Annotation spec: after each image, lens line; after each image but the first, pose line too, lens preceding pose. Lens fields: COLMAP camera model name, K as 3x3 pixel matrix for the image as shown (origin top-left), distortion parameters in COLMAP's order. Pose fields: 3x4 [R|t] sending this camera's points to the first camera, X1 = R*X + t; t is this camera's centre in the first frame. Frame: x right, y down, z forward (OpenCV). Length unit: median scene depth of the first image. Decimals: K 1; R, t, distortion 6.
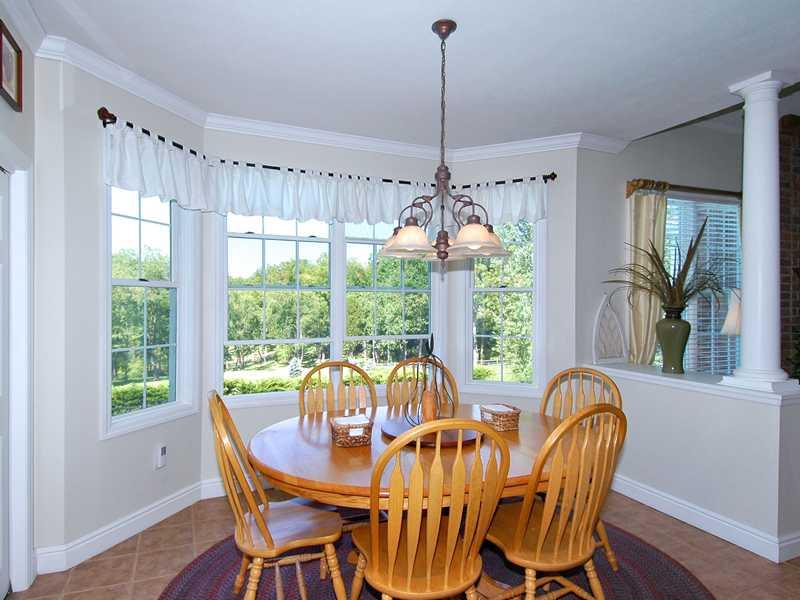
lens RADIAL K [[494.6, 0, 400.0], [0, 494.6, 300.0], [0, 0, 1]] dist [0.007308, 0.000925]
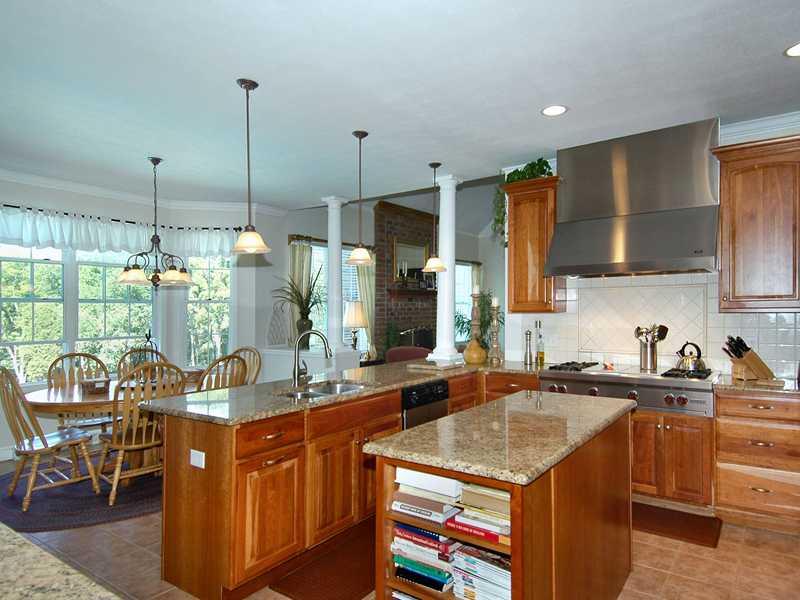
lens RADIAL K [[494.6, 0, 400.0], [0, 494.6, 300.0], [0, 0, 1]] dist [0.007308, 0.000925]
pose [[0.872412, 0.000633, 0.488770, -0.012153], [0.007109, 0.999877, -0.013984, -0.001260], [-0.488719, 0.015675, 0.872300, -0.625953]]
